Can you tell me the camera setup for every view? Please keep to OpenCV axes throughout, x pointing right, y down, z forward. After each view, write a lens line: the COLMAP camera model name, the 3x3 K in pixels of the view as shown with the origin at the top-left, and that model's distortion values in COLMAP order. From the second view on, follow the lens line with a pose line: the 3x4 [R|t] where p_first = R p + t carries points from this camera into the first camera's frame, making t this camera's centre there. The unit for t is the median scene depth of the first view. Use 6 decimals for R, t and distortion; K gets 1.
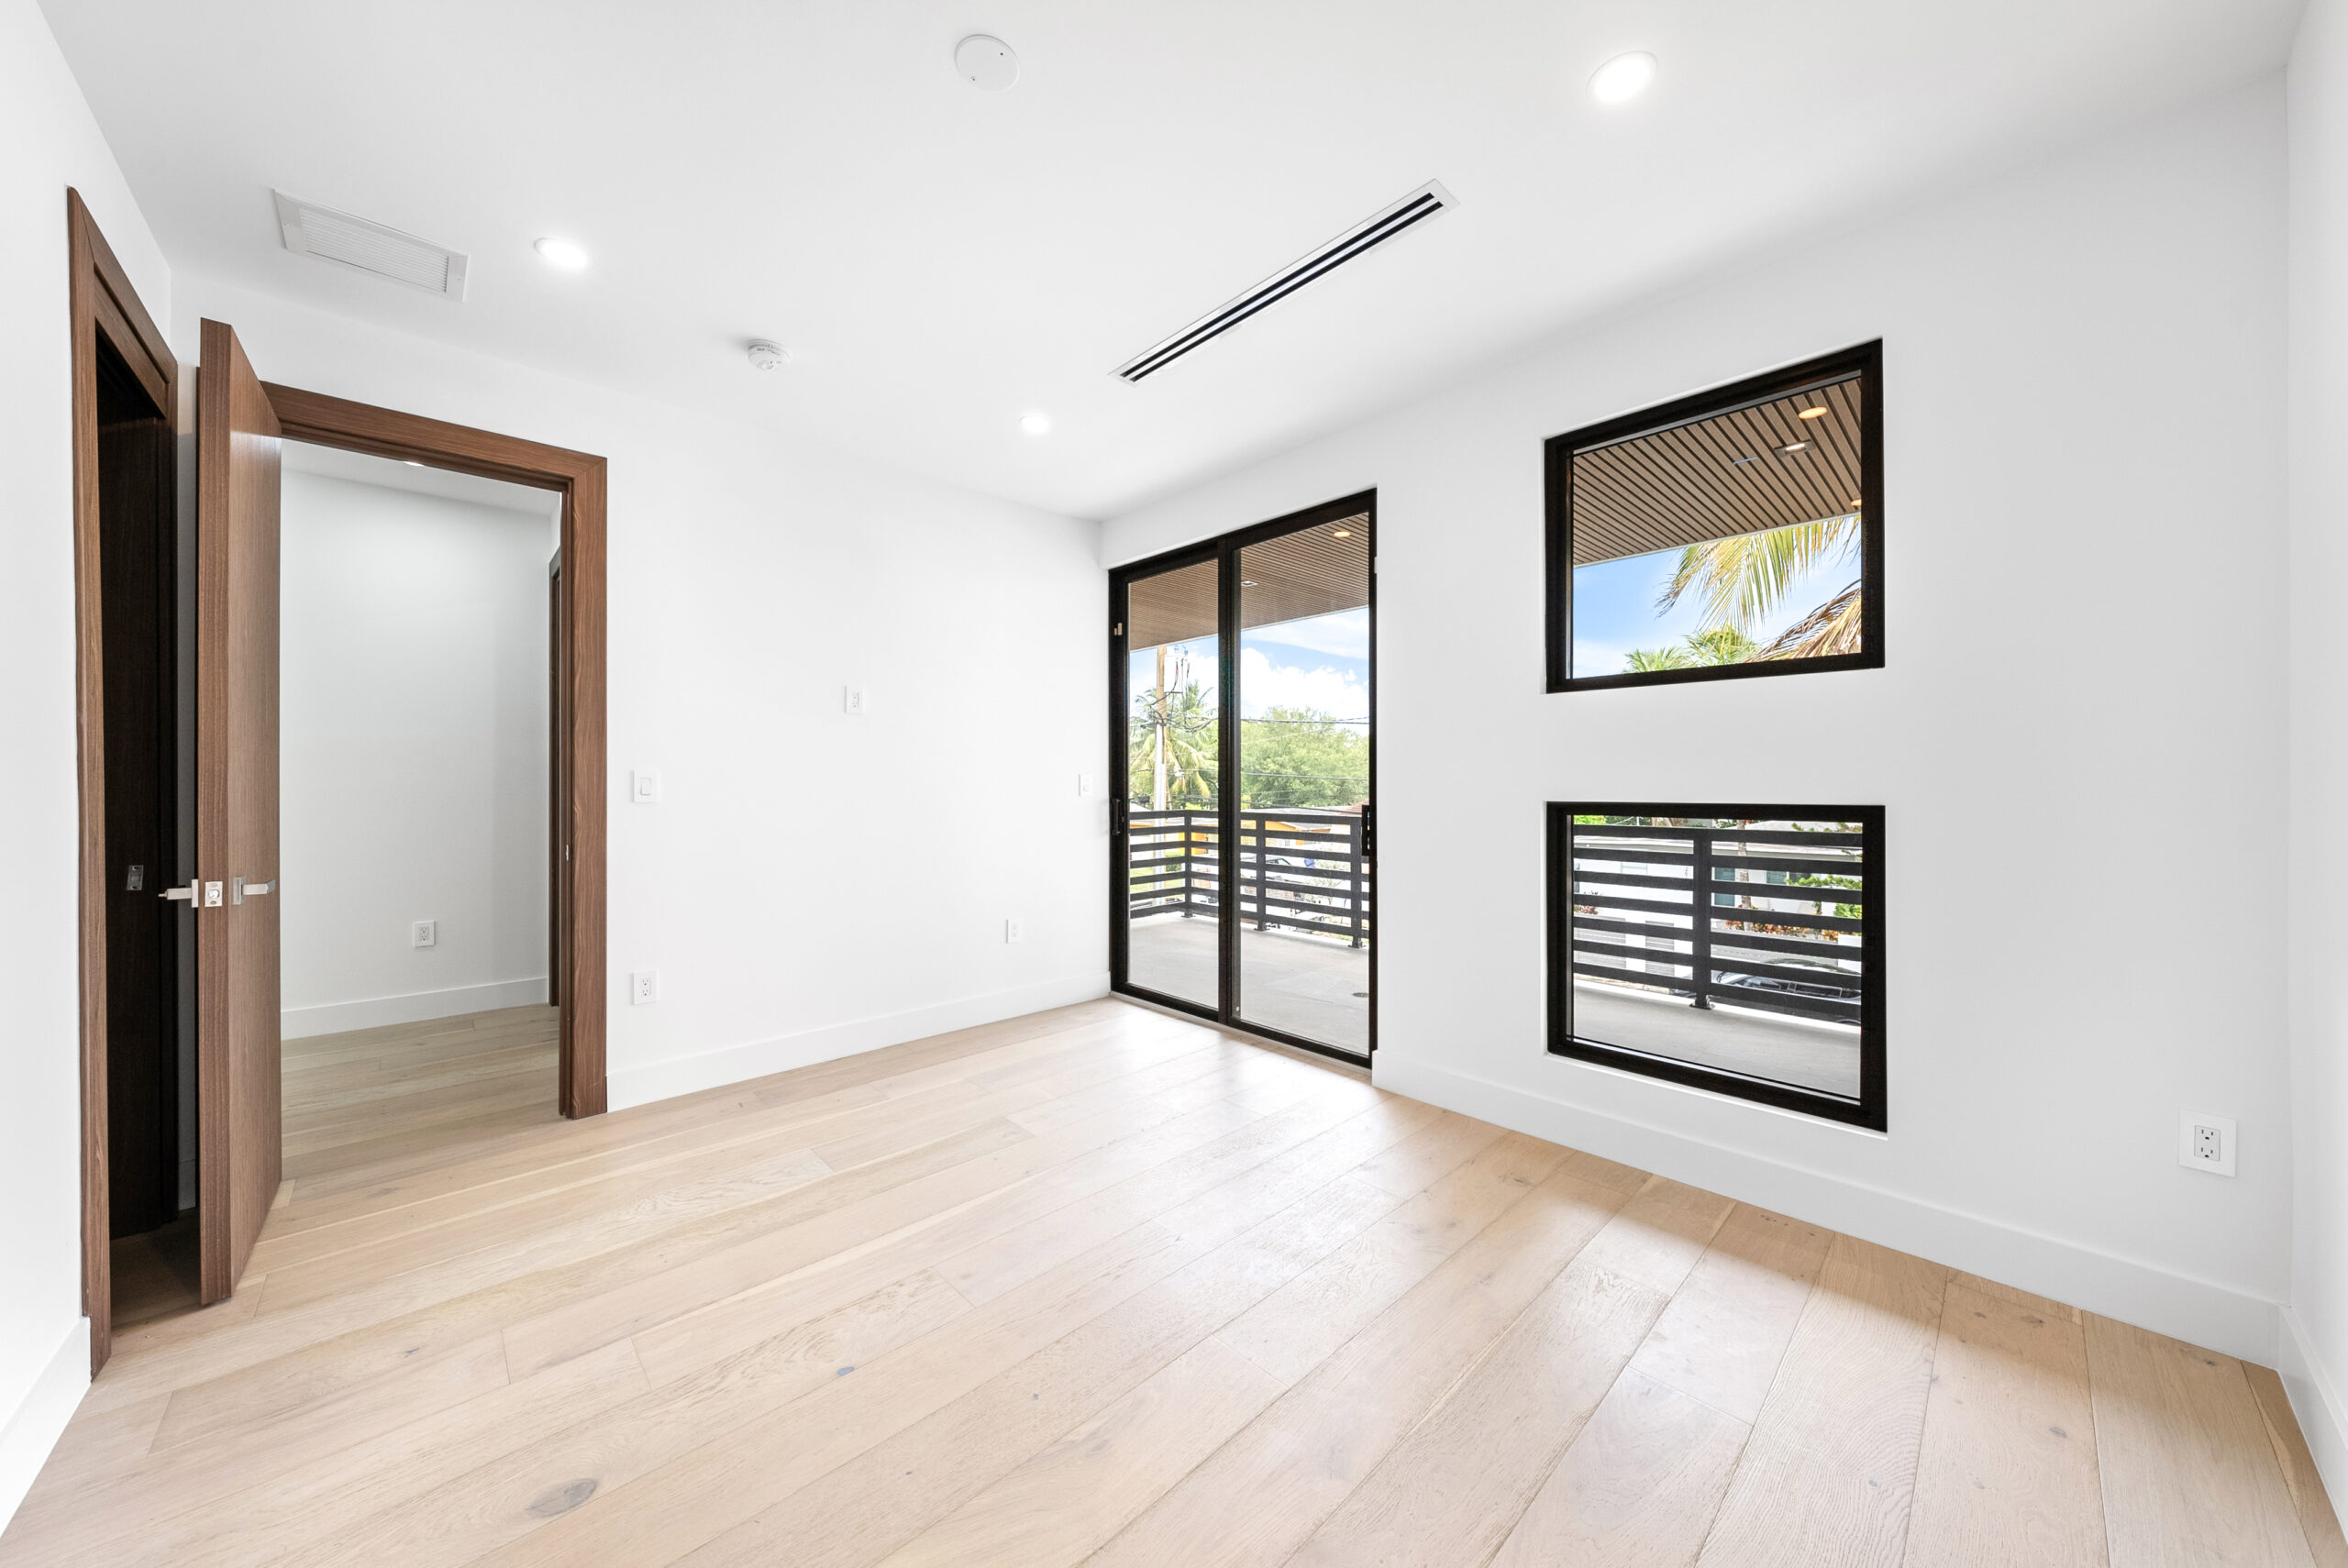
lens RADIAL K [[808.1, 0, 1182.7], [0, 808.1, 785.2], [0, 0, 1]] dist [0.002120, 0.000206]
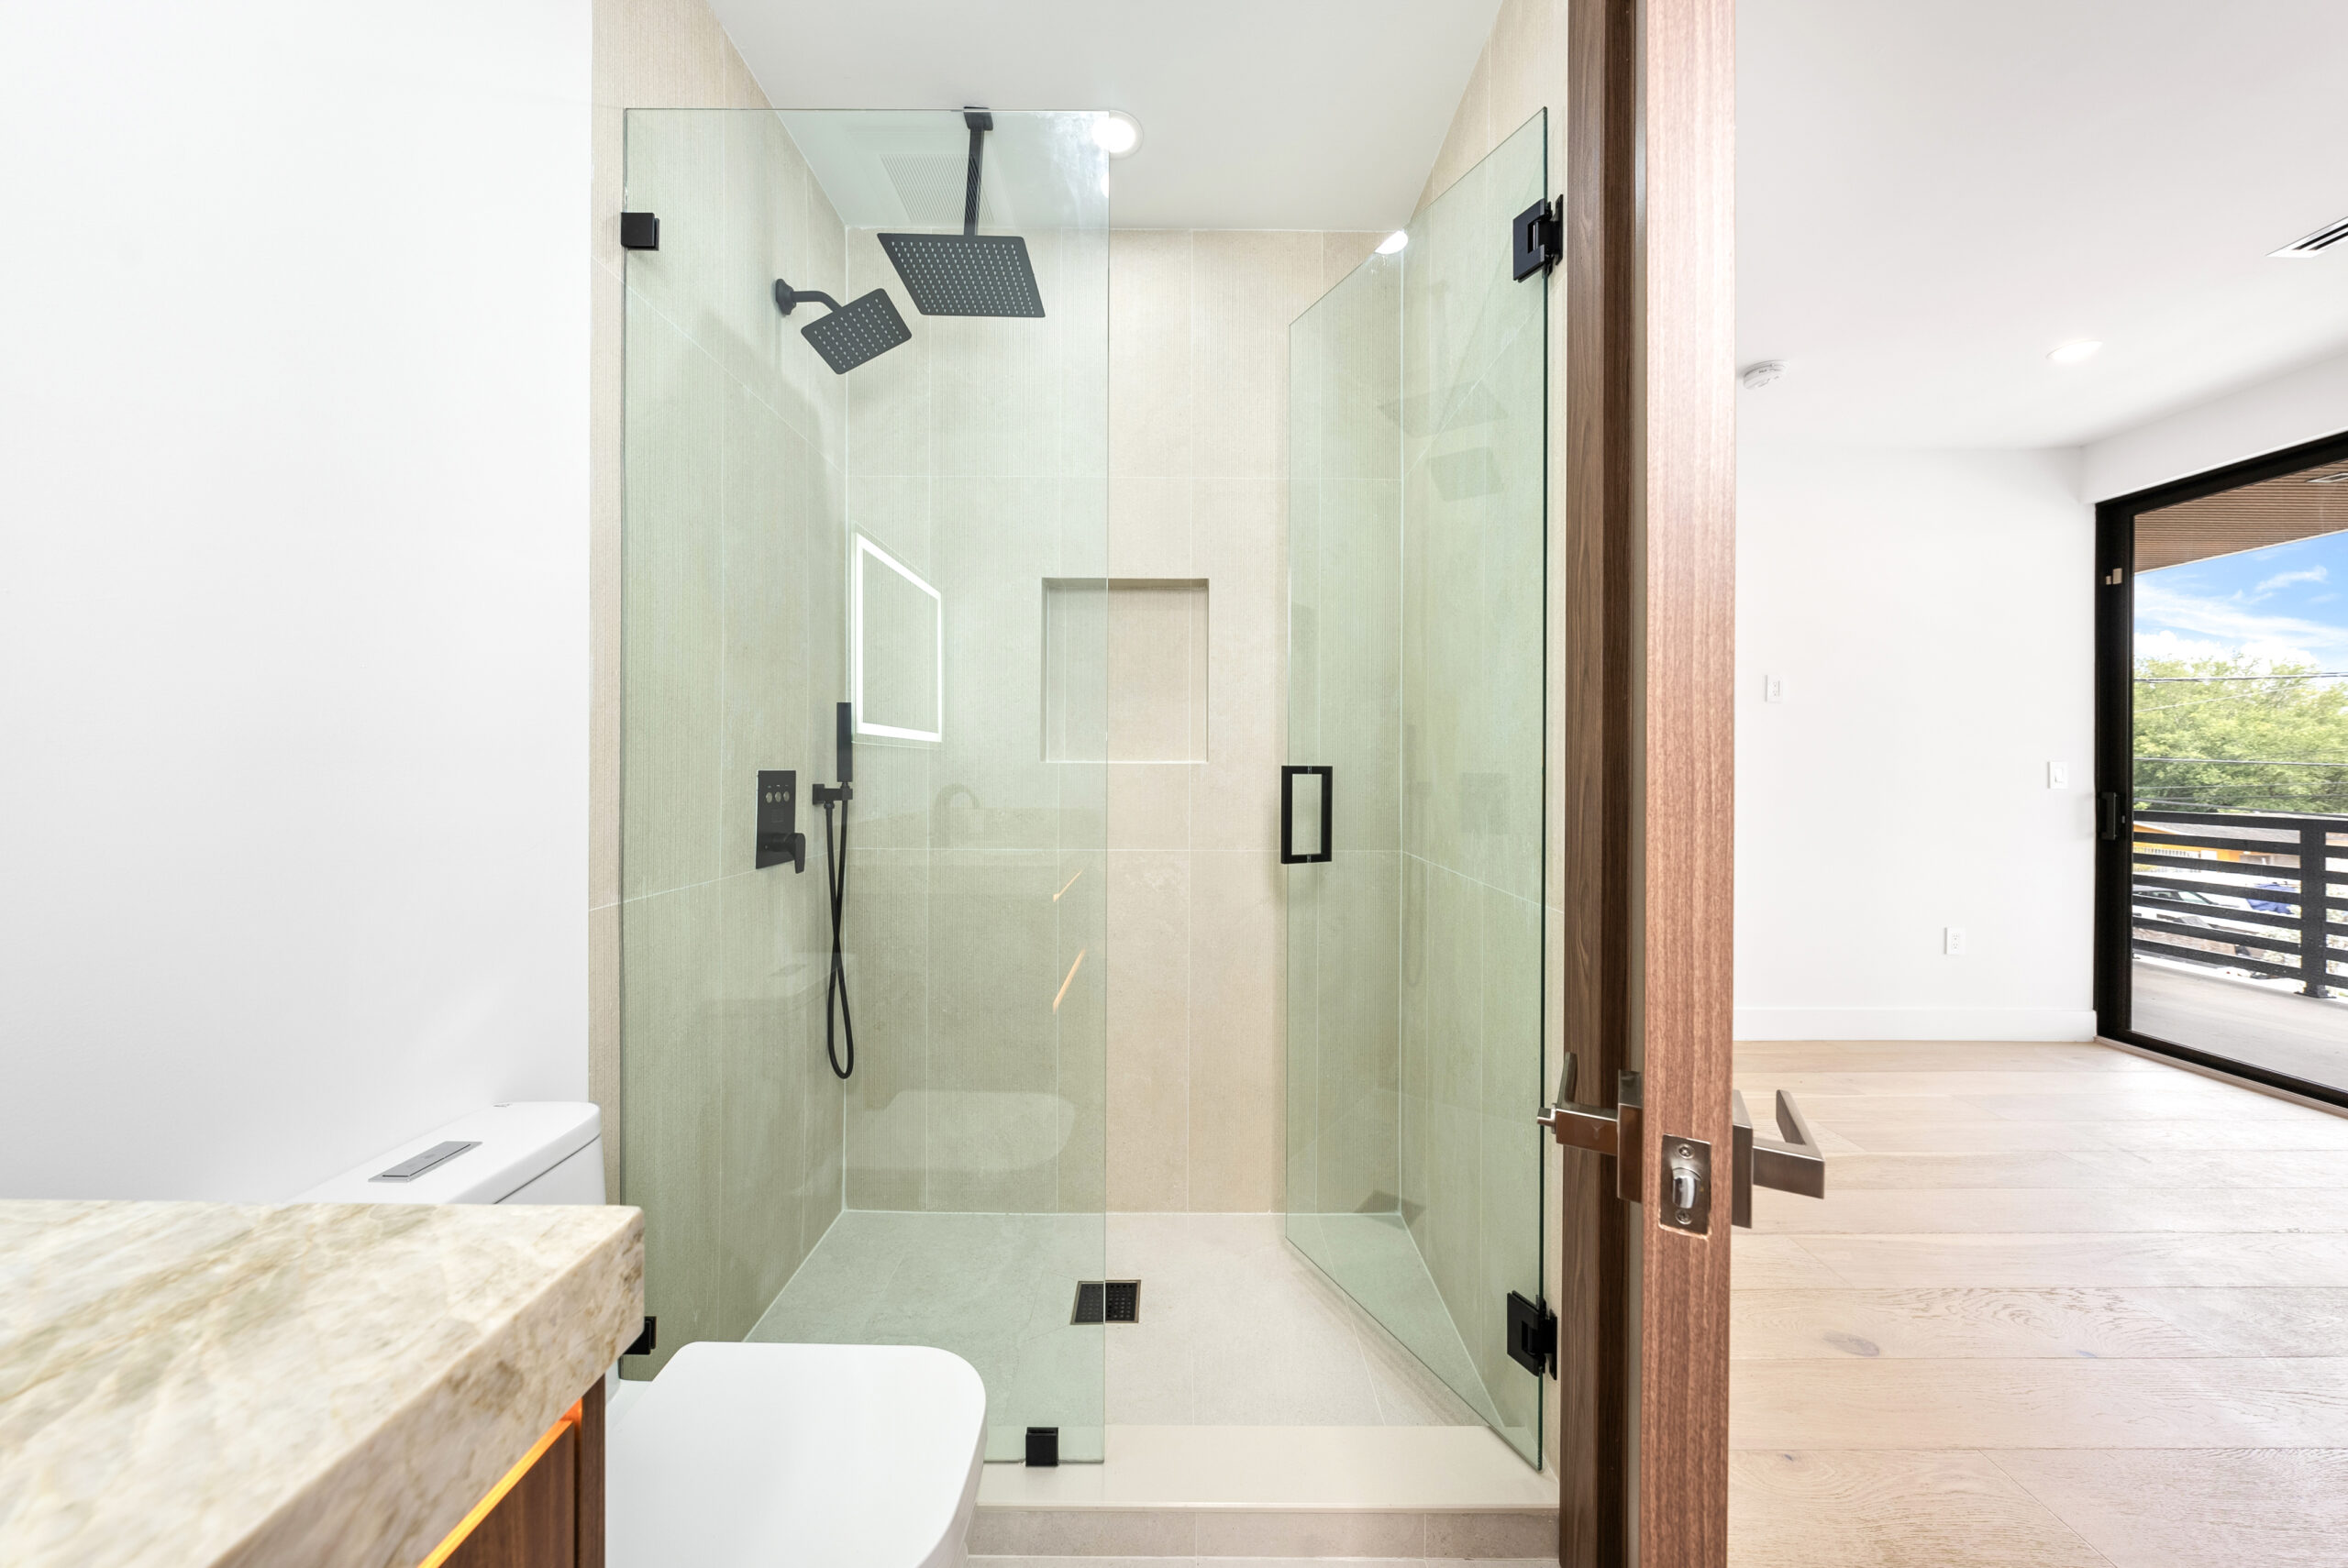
lens RADIAL K [[808.1, 0, 1182.9], [0, 808.1, 768.3], [0, 0, 1]] dist [0.002120, 0.000206]
pose [[0.736238, 0.004413, -0.676709, -0.209786], [-0.007463, 0.999971, -0.001597, 0.000911], [0.676682, 0.006226, 0.736249, -0.190770]]
